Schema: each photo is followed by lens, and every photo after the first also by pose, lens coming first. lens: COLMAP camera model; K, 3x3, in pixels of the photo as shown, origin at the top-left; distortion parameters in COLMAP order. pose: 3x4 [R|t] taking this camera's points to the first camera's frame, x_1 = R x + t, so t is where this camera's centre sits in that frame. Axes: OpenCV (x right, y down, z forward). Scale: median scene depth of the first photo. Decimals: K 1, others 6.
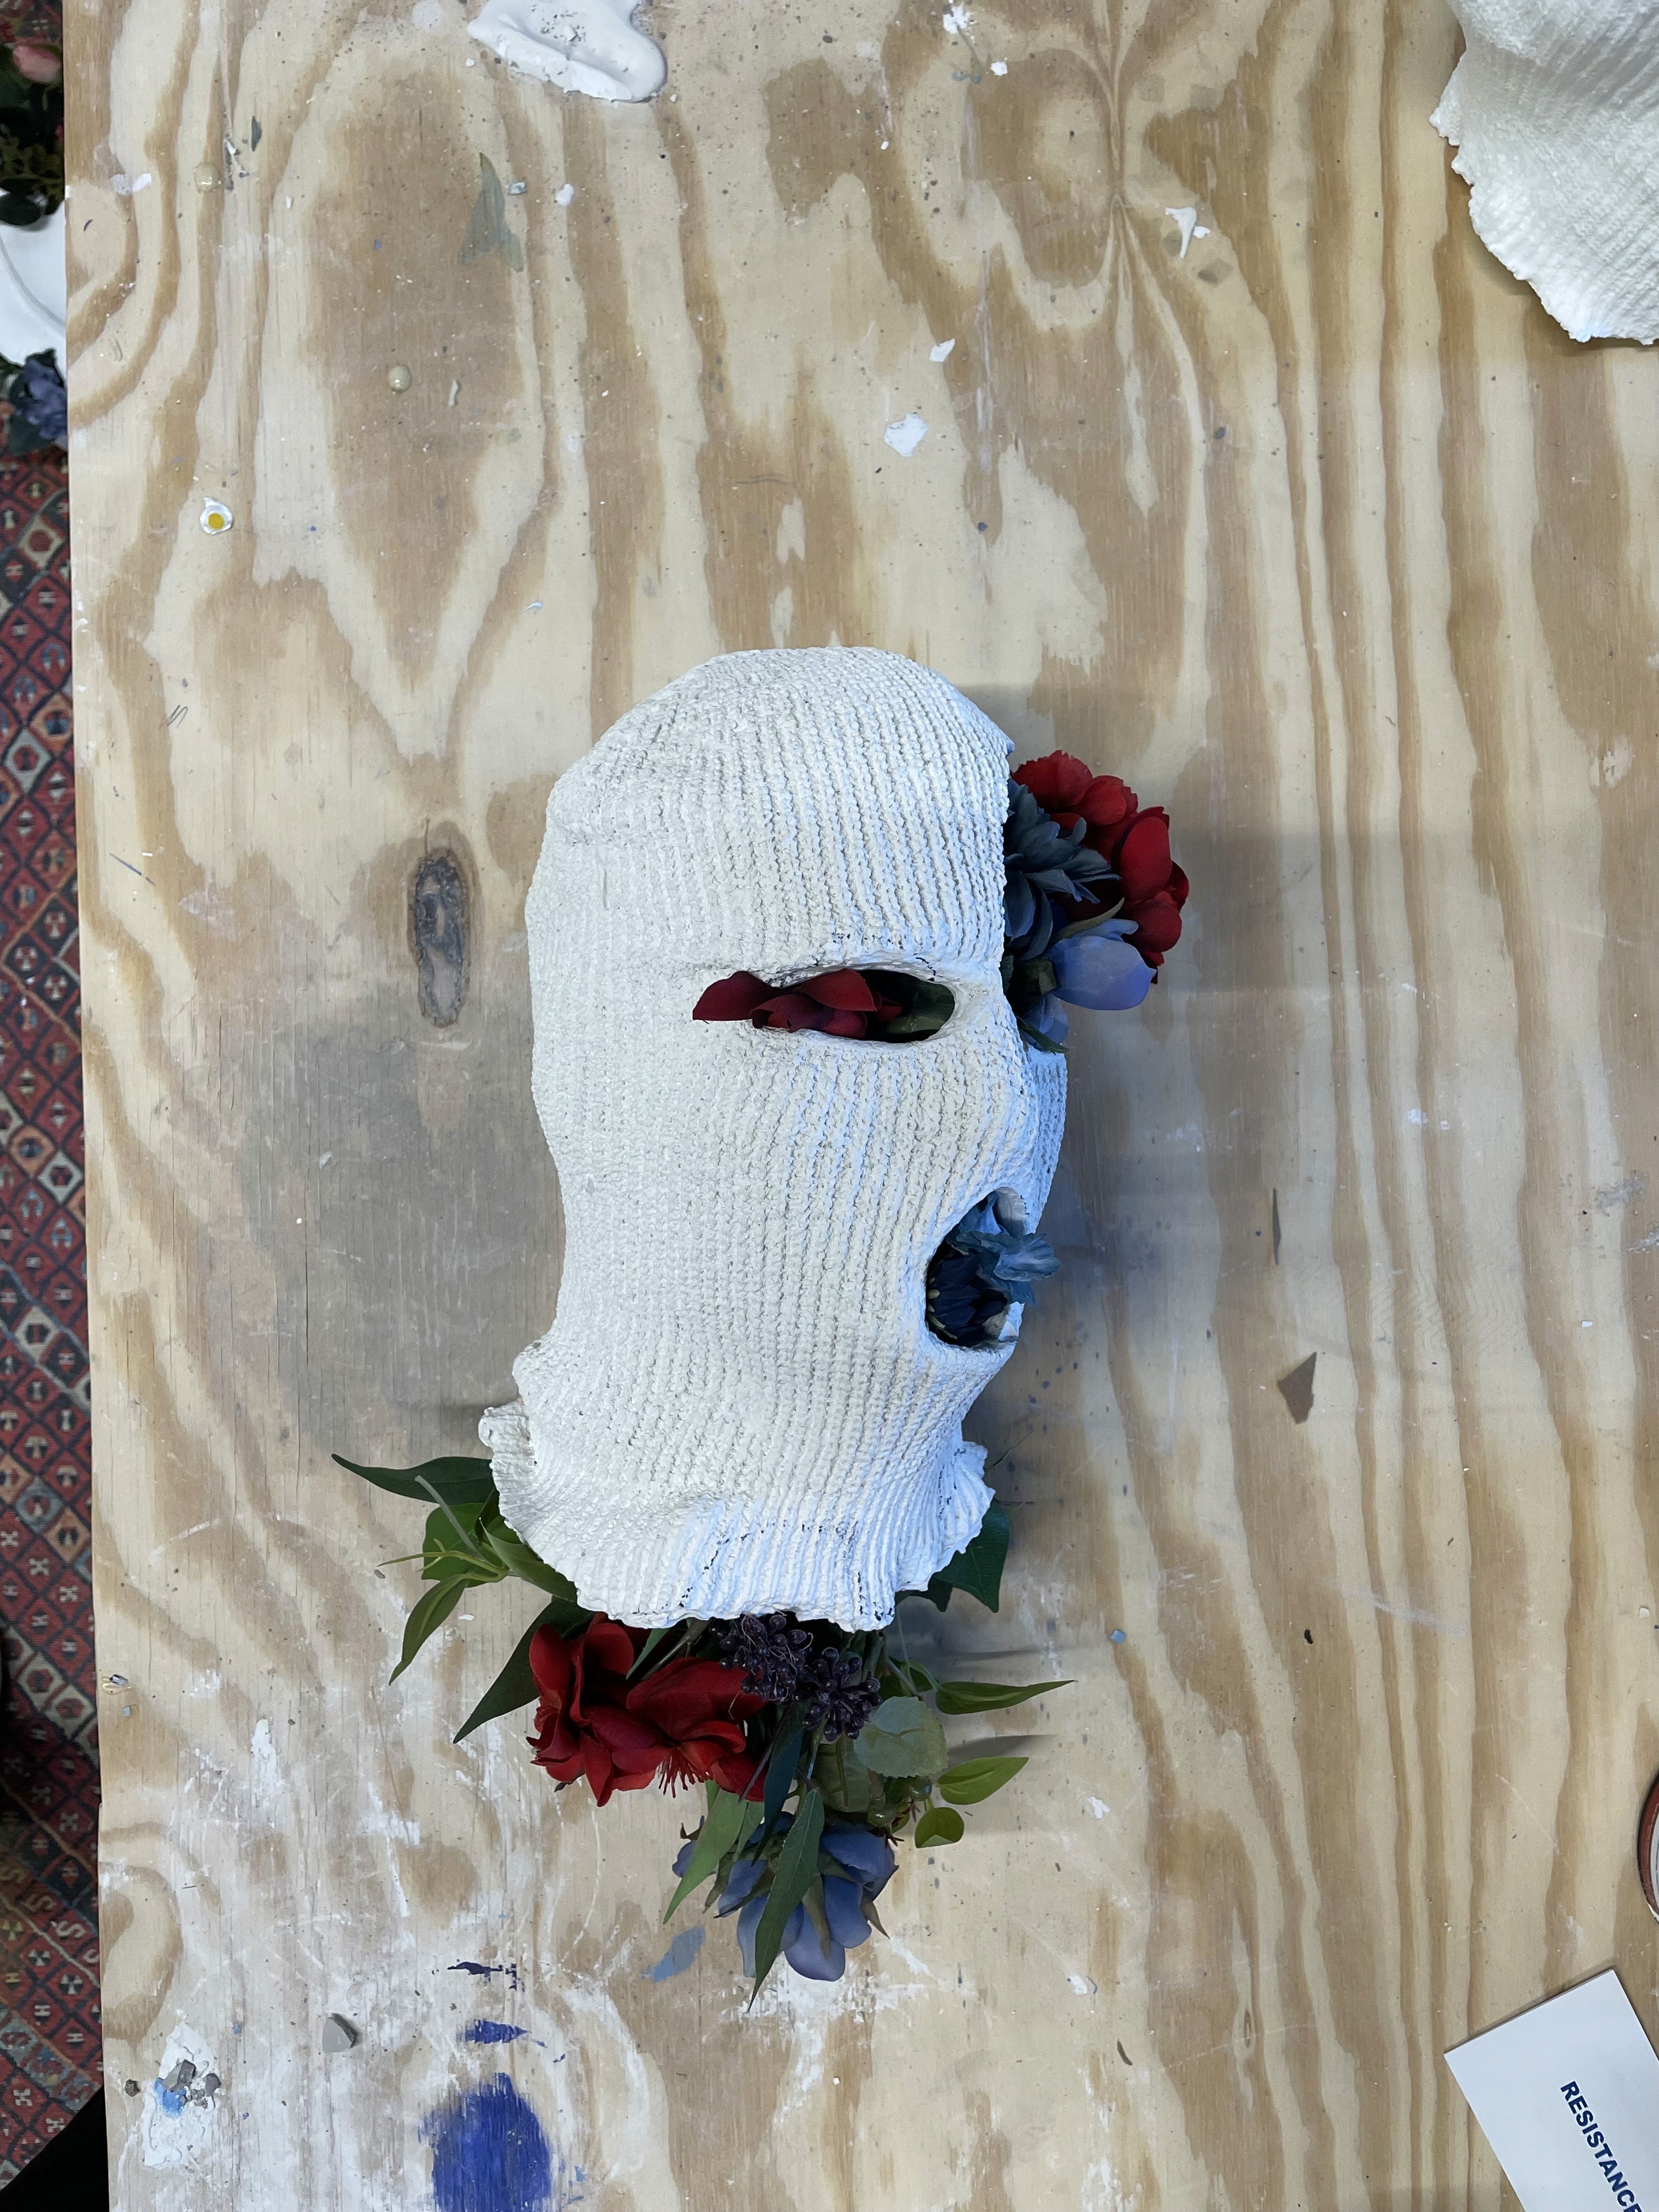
lens RADIAL K [[1680.0, 0, 831.6], [0, 1680.0, 1085.1], [0, 0, 1]] dist [-0.004080, -0.037928]
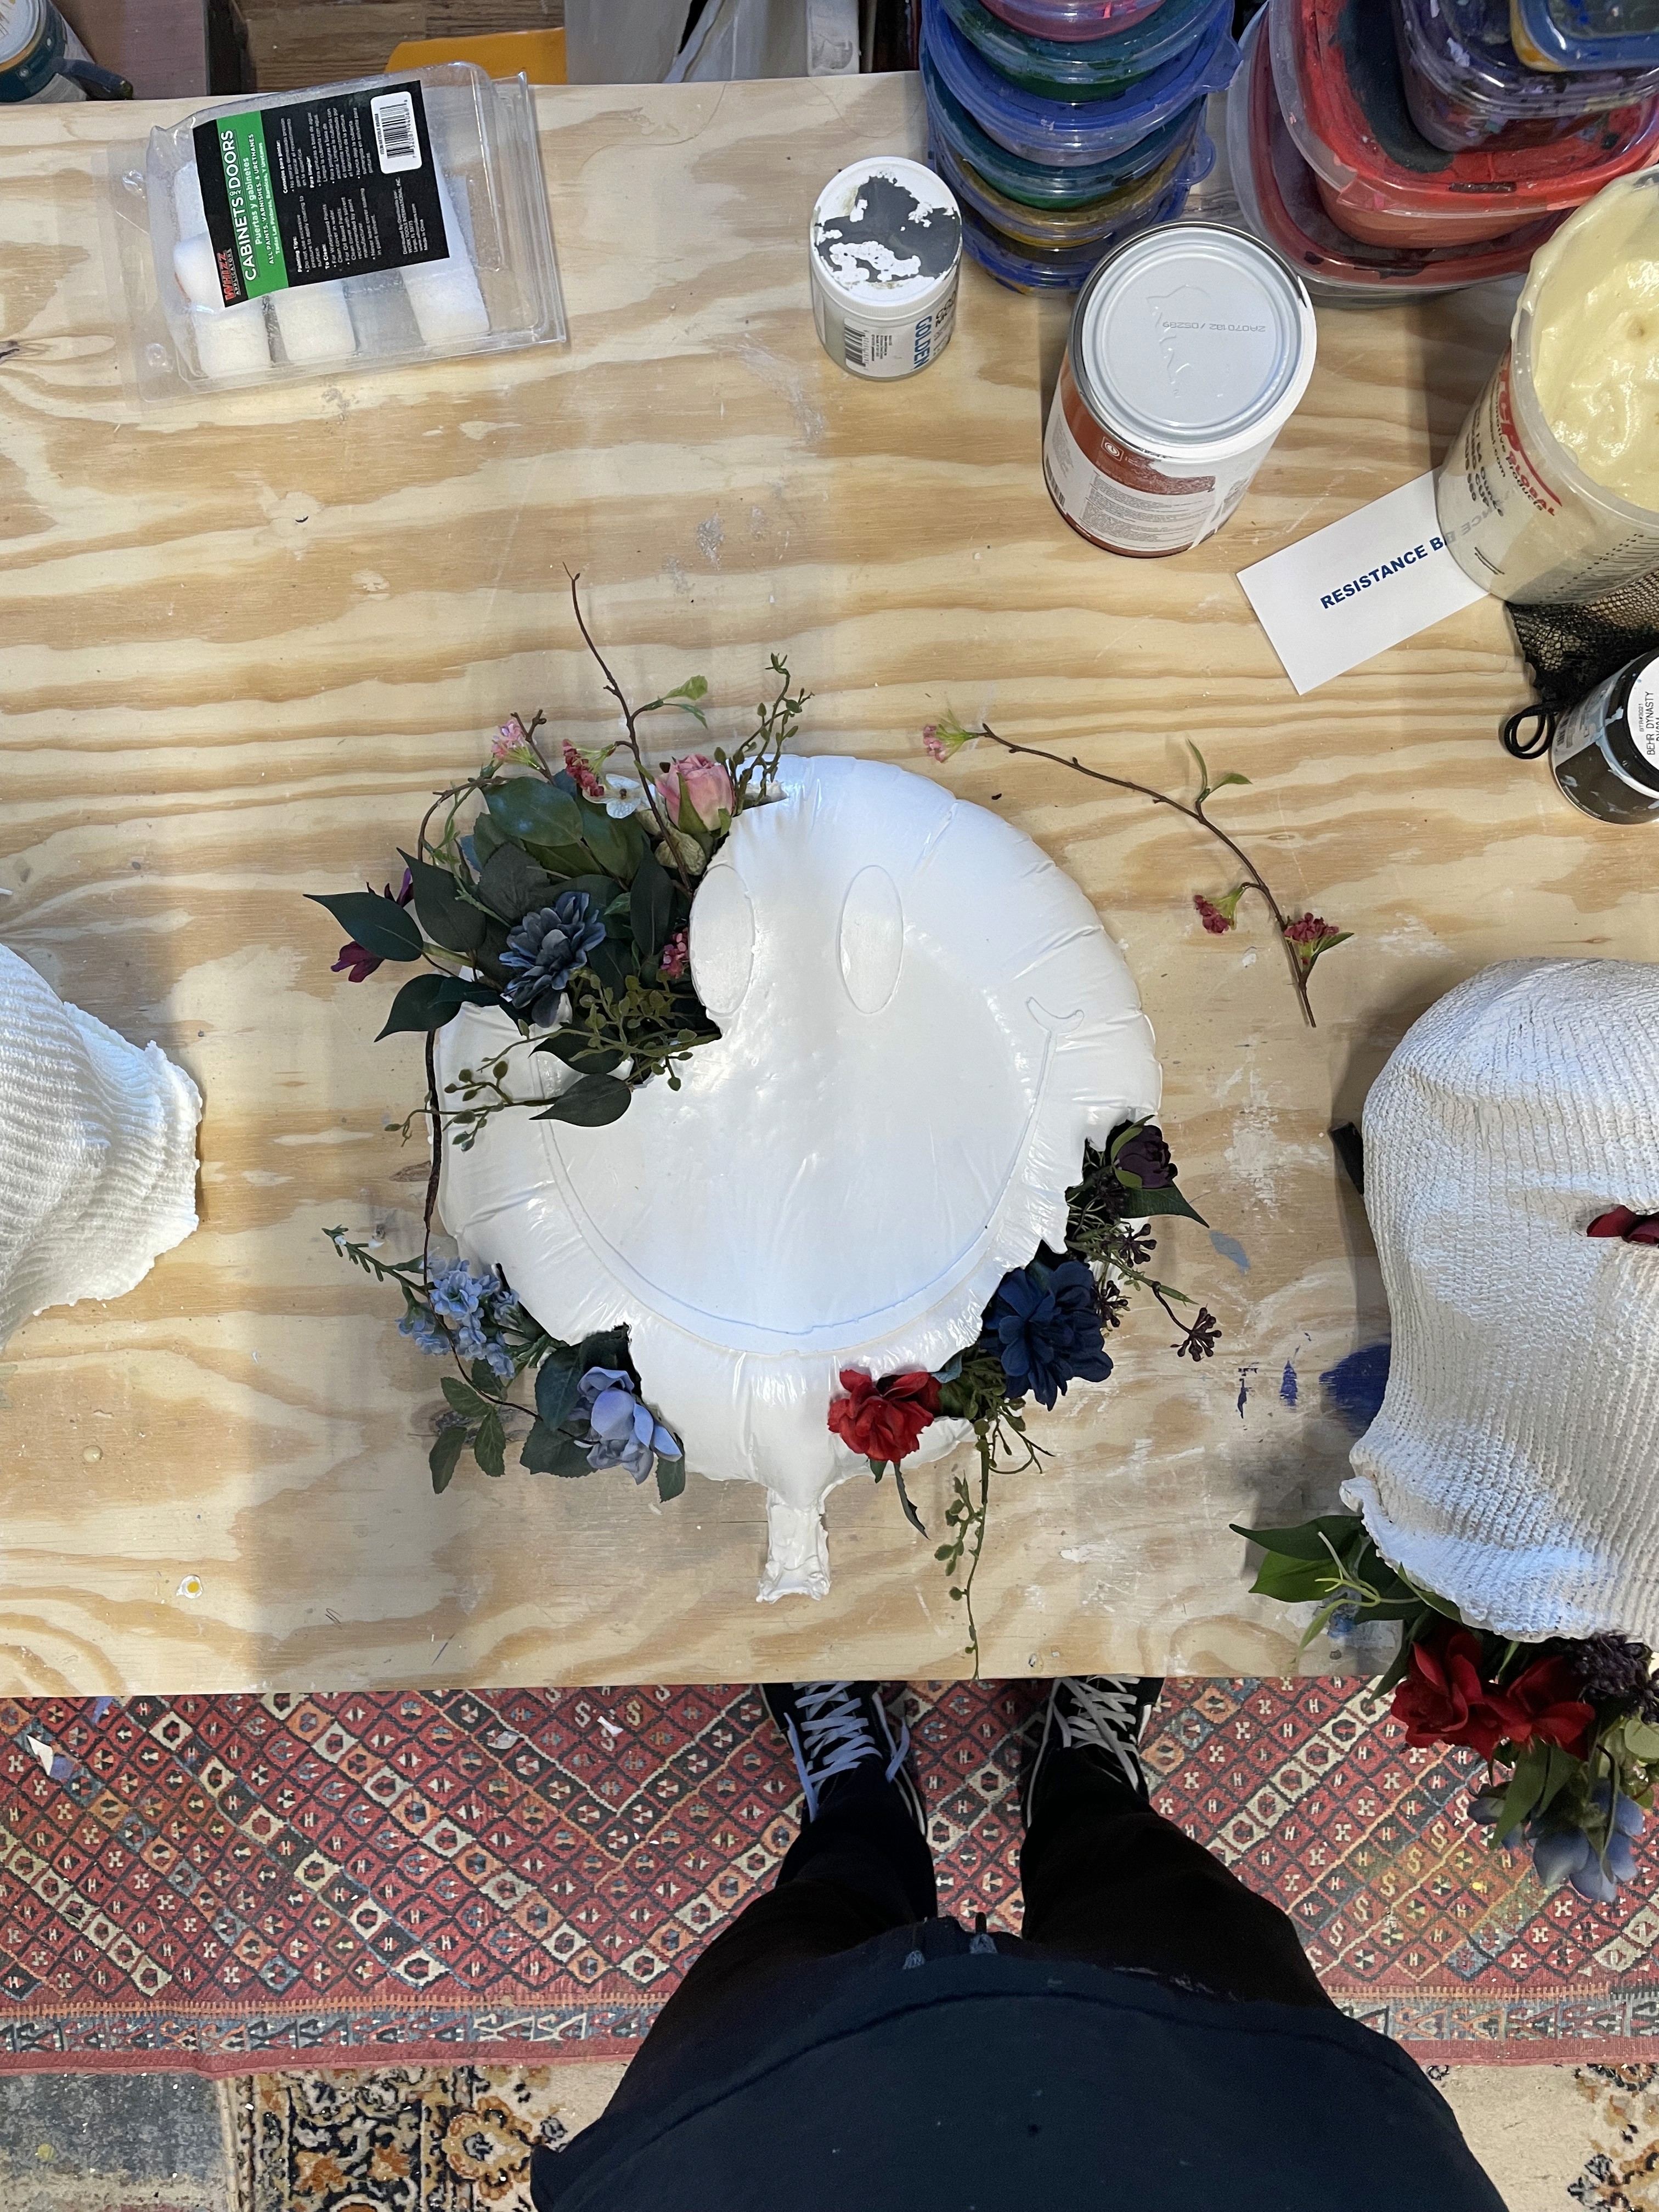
lens RADIAL K [[1680.0, 0, 847.9], [0, 1680.0, 1114.3], [0, 0, 1]] dist [-0.004080, -0.037928]
pose [[-0.003874, -0.999657, 0.025893, -0.006626], [0.999893, -0.004237, -0.013989, 0.104345], [0.014093, 0.025836, 0.999567, -0.179291]]
